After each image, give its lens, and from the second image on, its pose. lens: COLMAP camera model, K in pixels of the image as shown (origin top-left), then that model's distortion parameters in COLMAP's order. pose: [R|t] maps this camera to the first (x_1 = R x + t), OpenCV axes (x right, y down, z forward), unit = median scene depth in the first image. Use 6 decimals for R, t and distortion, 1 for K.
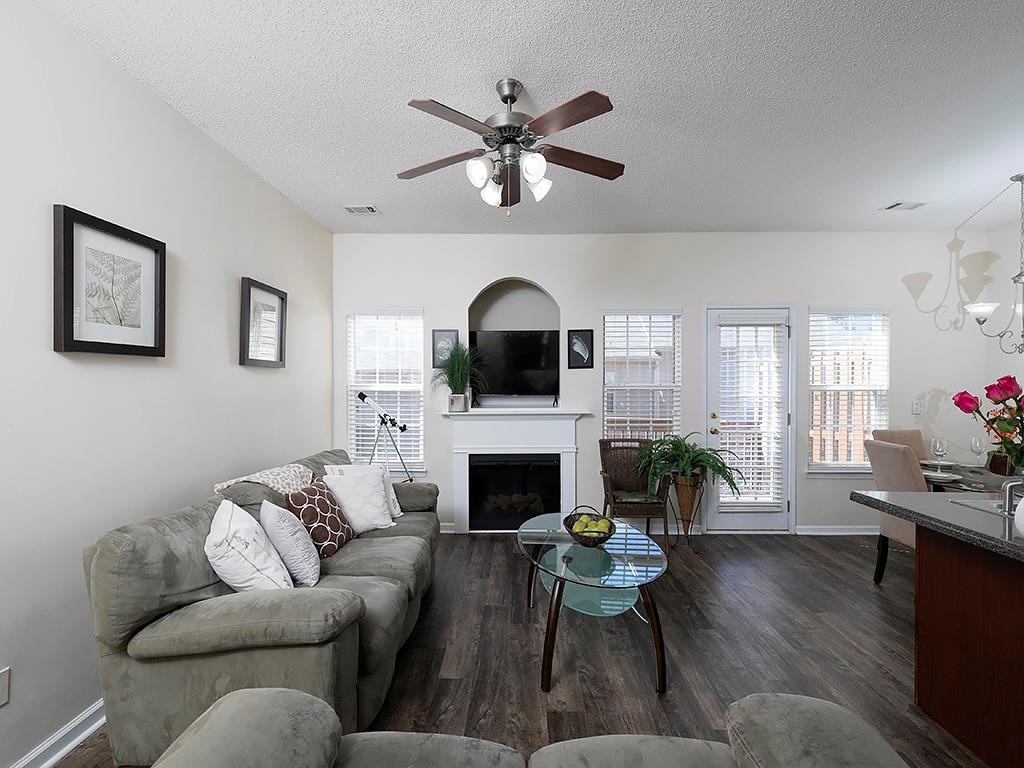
lens RADIAL K [[523.6, 0, 512.0], [0, 523.6, 384.0], [0, 0, 1]] dist [-0.002074, -0.000371]
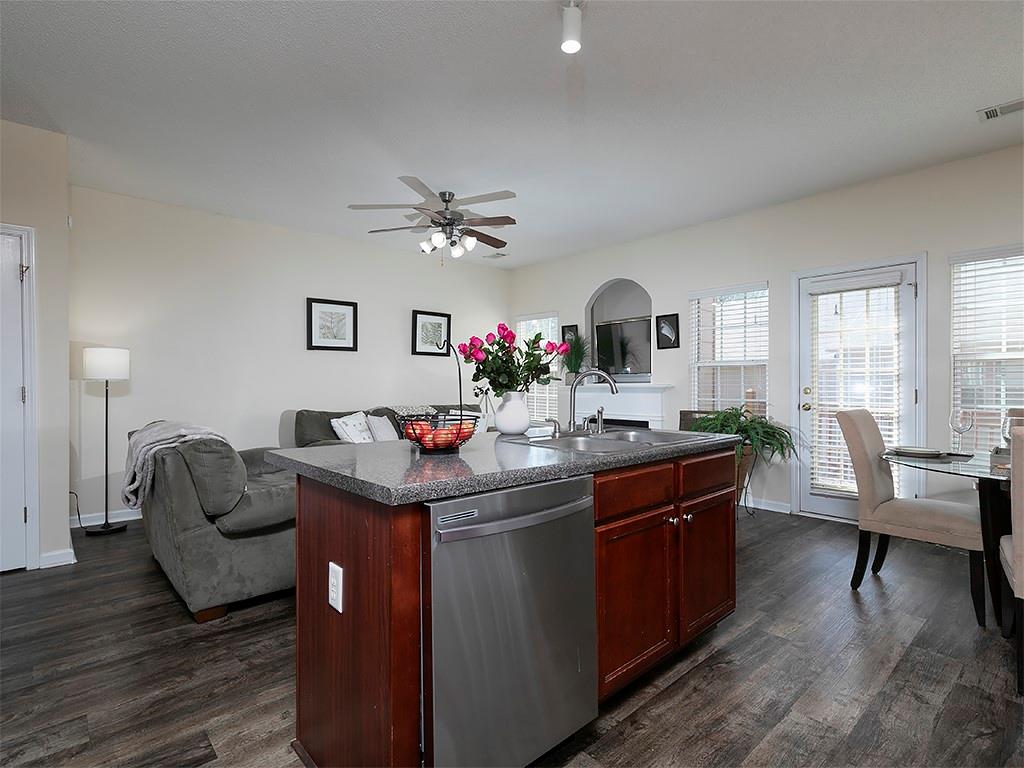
lens RADIAL K [[523.6, 0, 512.0], [0, 523.6, 384.0], [0, 0, 1]] dist [-0.002074, -0.000371]
pose [[0.665664, -0.005510, -0.746231, 0.770768], [0.002312, 0.999983, -0.005322, 0.054026], [0.746248, 0.001818, 0.665666, -0.019290]]
